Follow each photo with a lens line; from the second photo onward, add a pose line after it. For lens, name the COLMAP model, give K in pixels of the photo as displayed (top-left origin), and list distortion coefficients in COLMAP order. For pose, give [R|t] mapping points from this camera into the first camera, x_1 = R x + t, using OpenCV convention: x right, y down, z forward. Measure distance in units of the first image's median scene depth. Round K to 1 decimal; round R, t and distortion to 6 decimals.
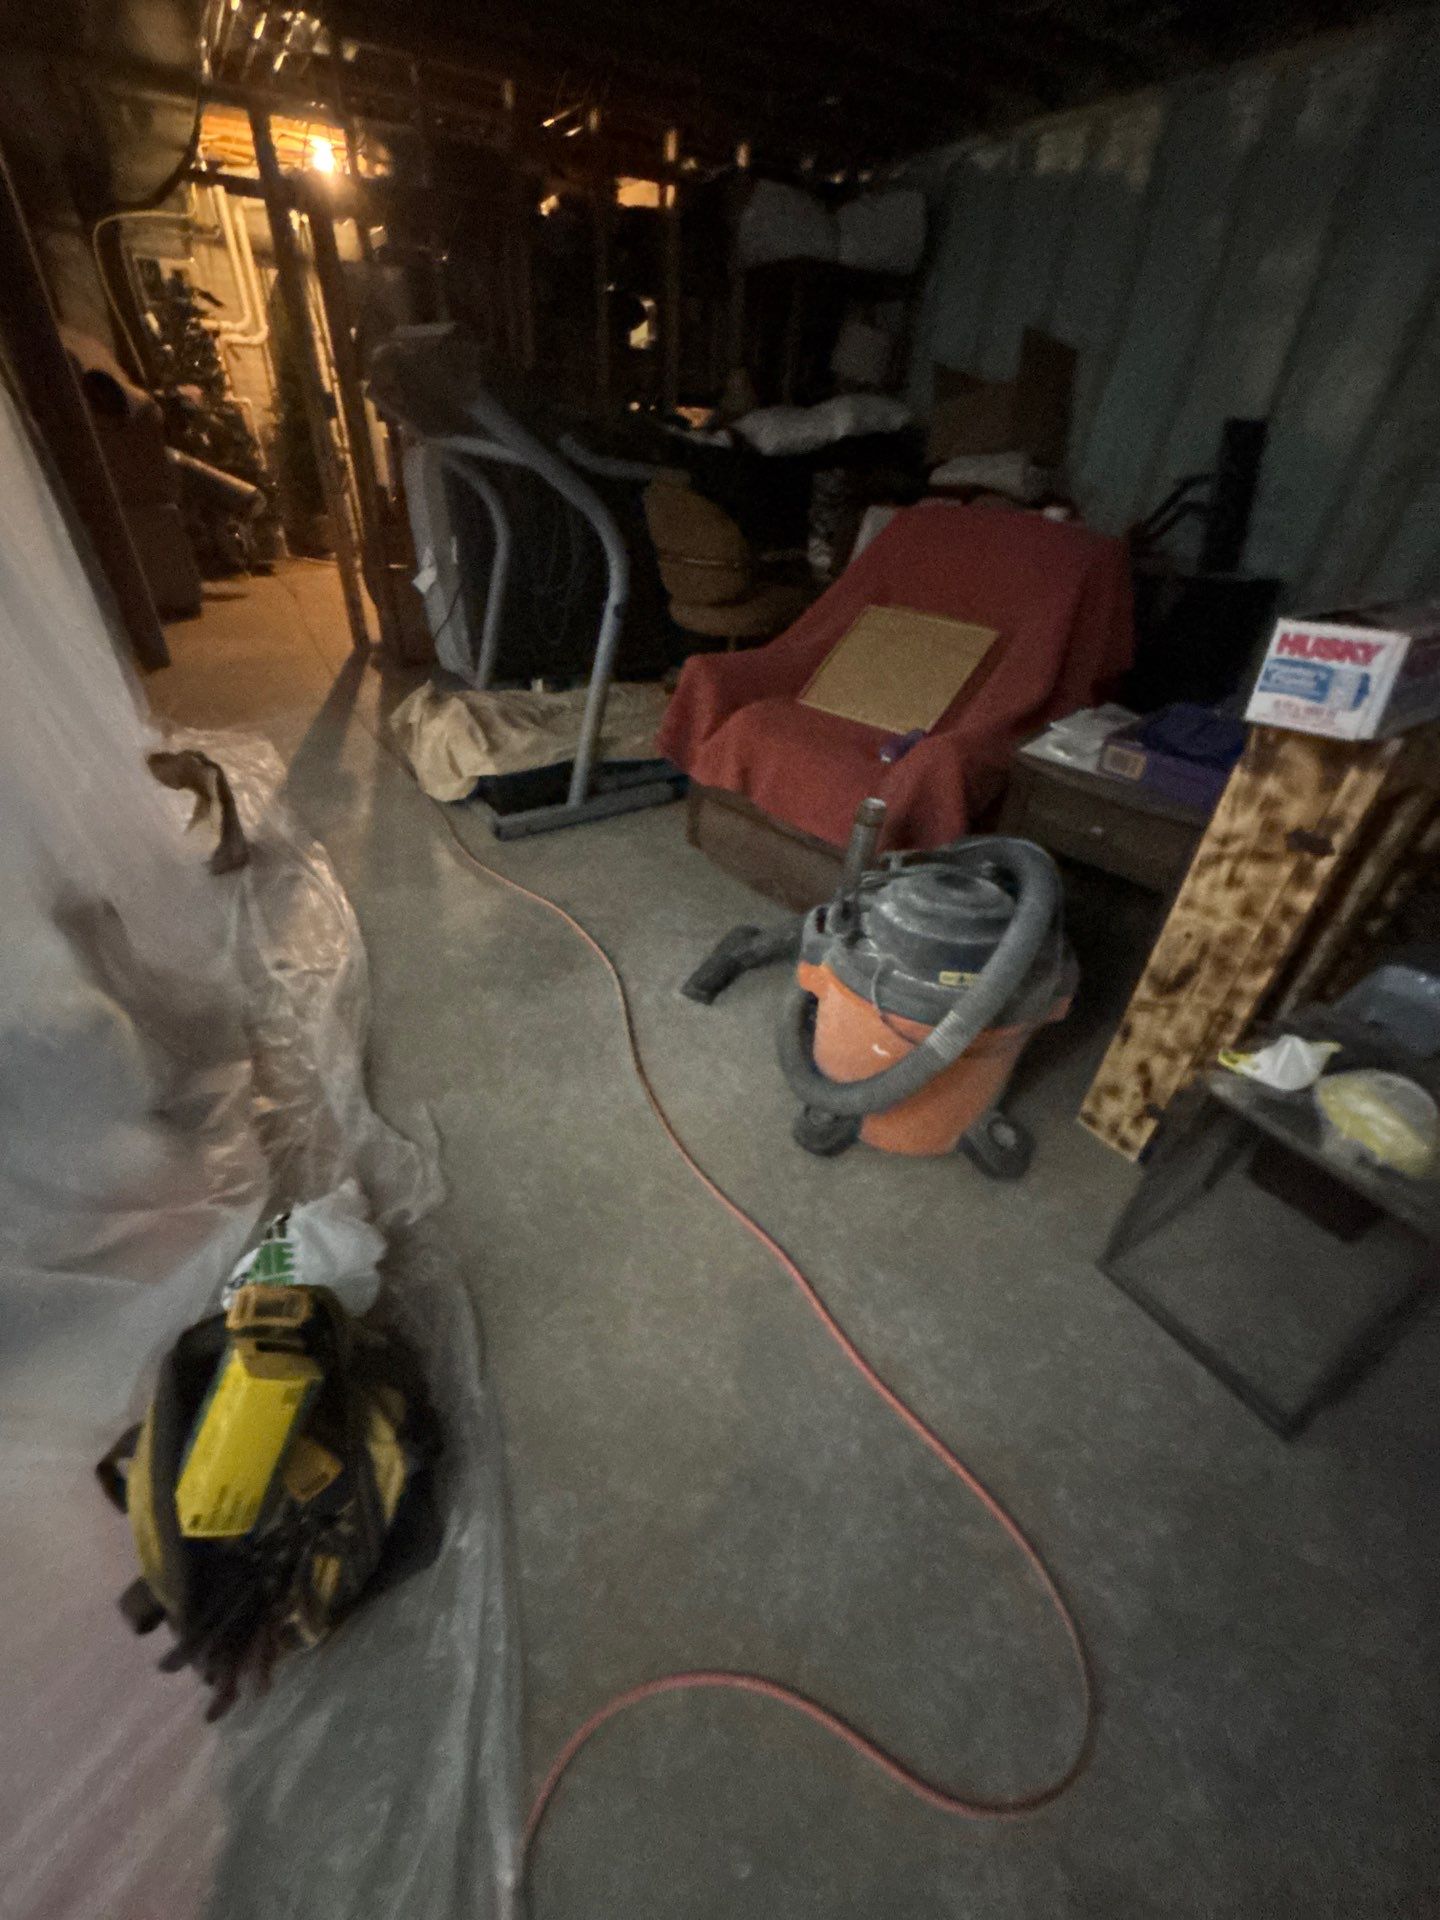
lens RADIAL K [[778.2, 0, 722.3], [0, 778.2, 953.6], [0, 0, 1]] dist [-0.003391, 0.001011]
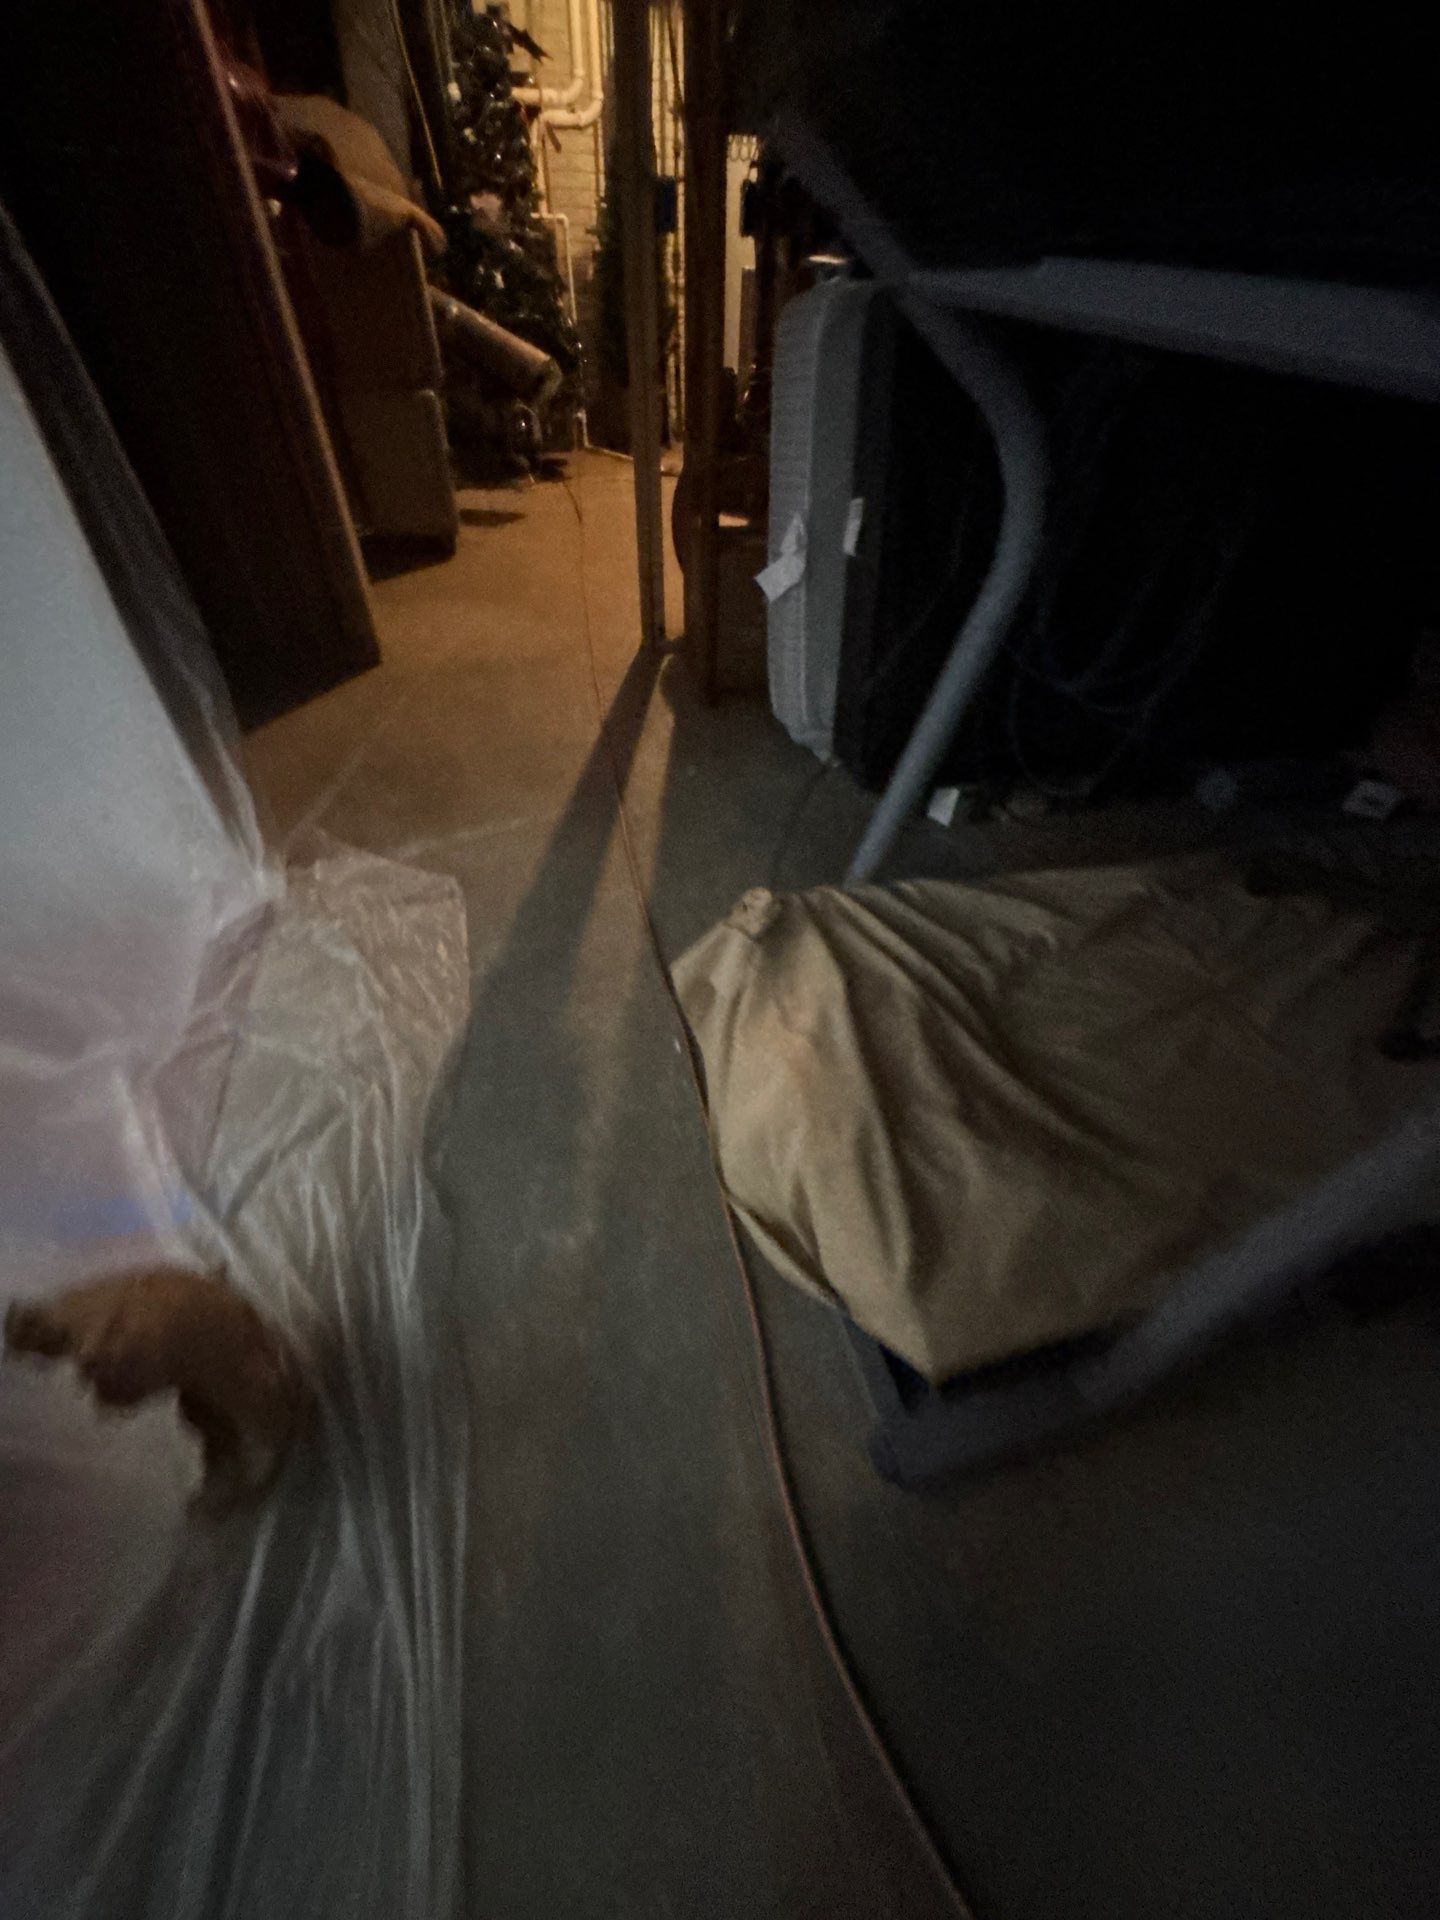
lens RADIAL K [[778.2, 0, 707.9], [0, 778.2, 955.1], [0, 0, 1]] dist [-0.003391, 0.001011]
pose [[0.935643, 0.211827, -0.282314, -0.279330], [-0.168614, 0.970961, 0.169718, -0.387602], [0.310067, -0.111193, 0.944190, 0.575063]]
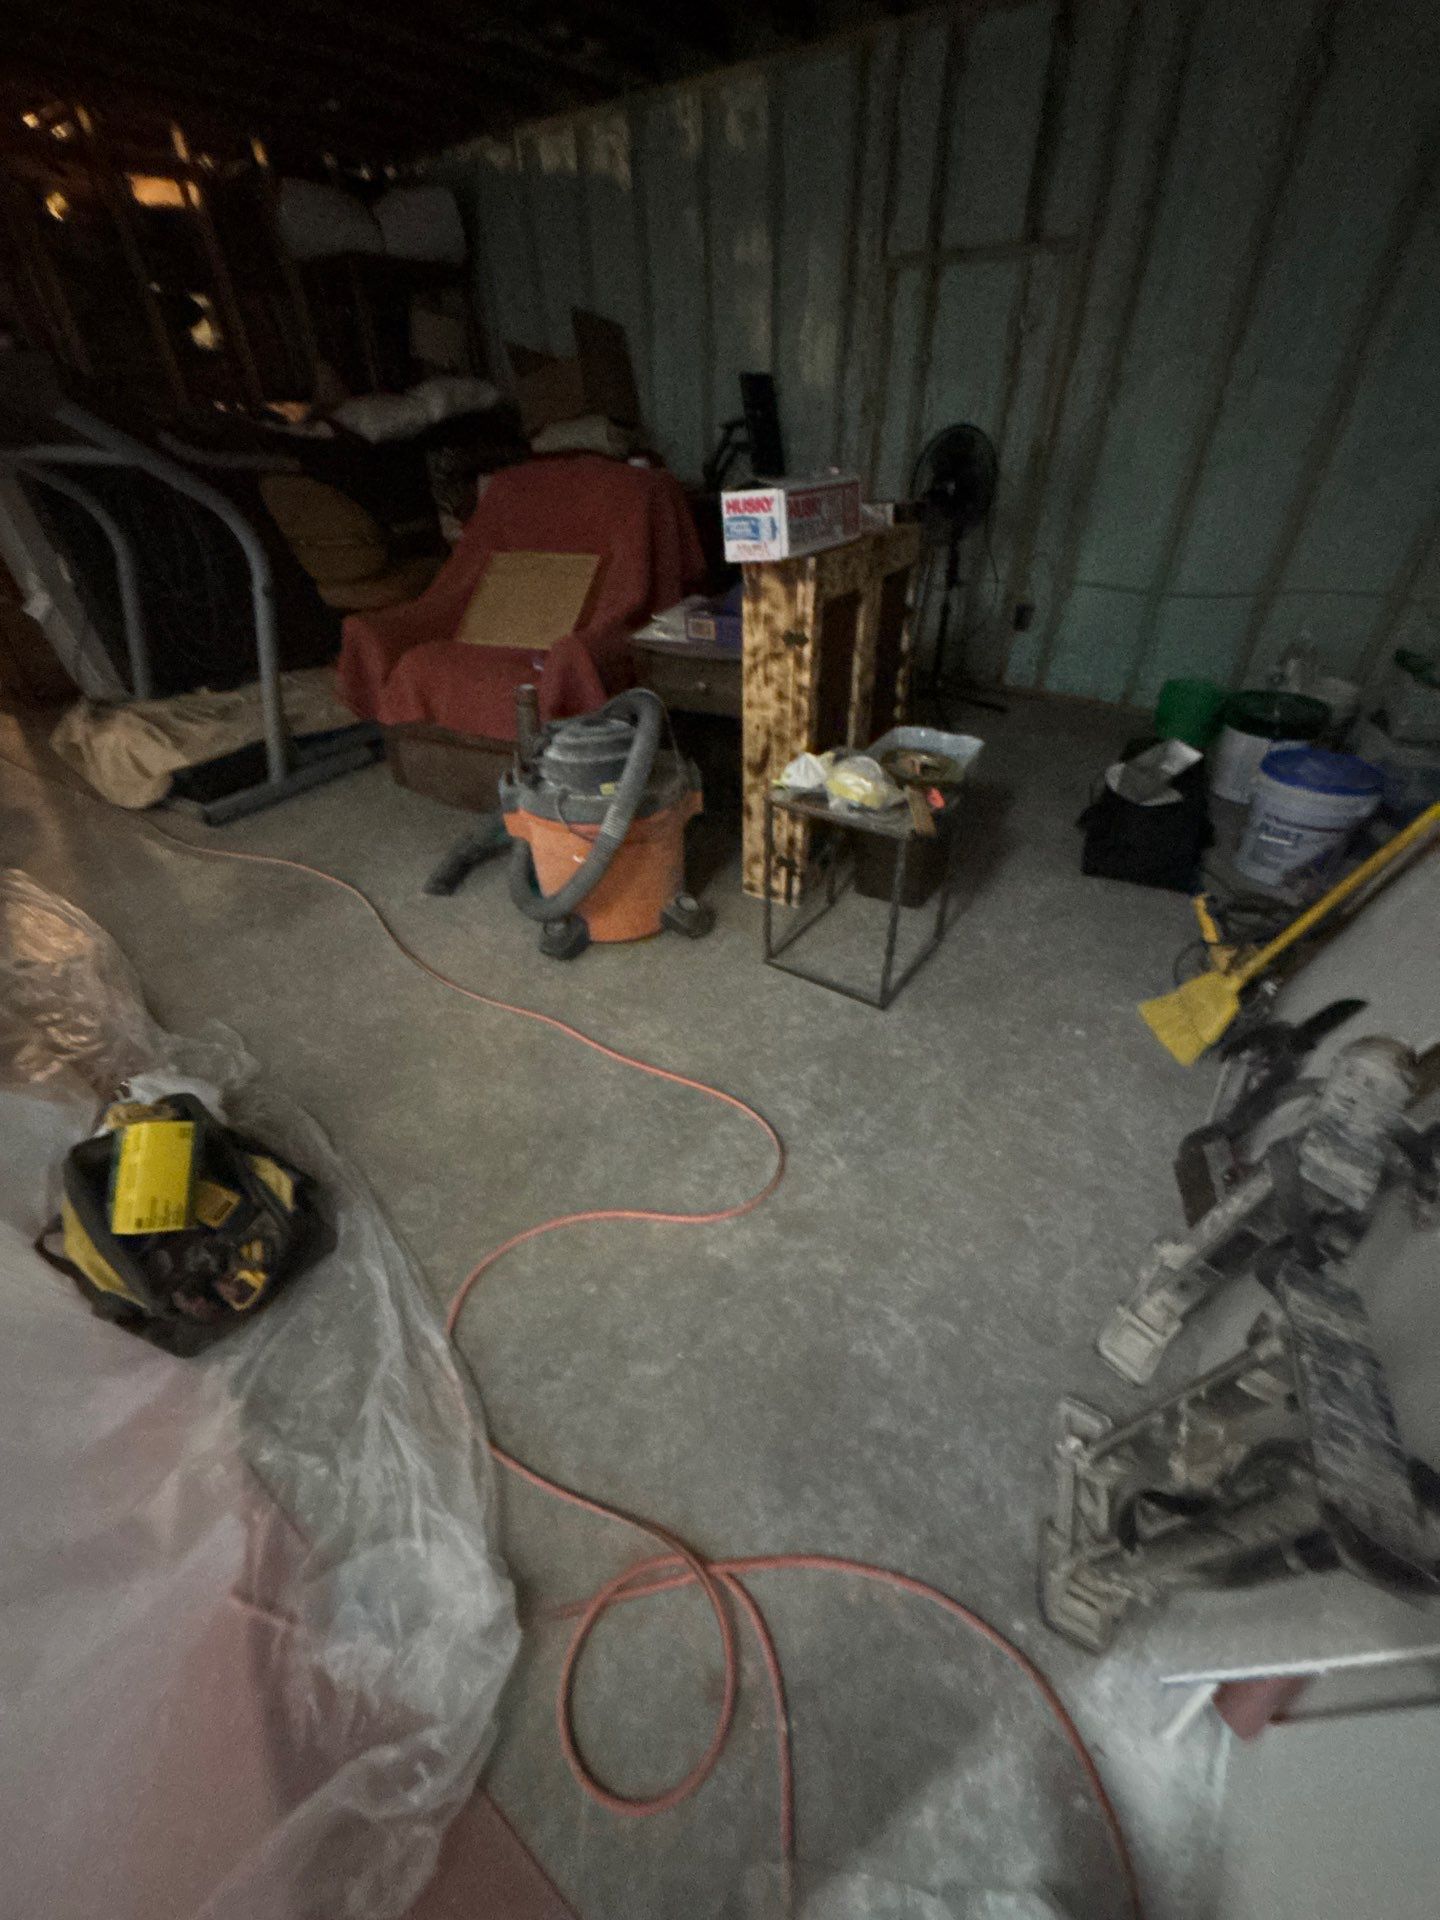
lens RADIAL K [[778.2, 0, 728.7], [0, 778.2, 959.2], [0, 0, 1]] dist [-0.003391, 0.001011]
pose [[0.917541, -0.283598, 0.278729, 0.008514], [0.278232, 0.958669, 0.059509, 0.139829], [-0.284085, 0.022949, 0.958524, -0.178279]]
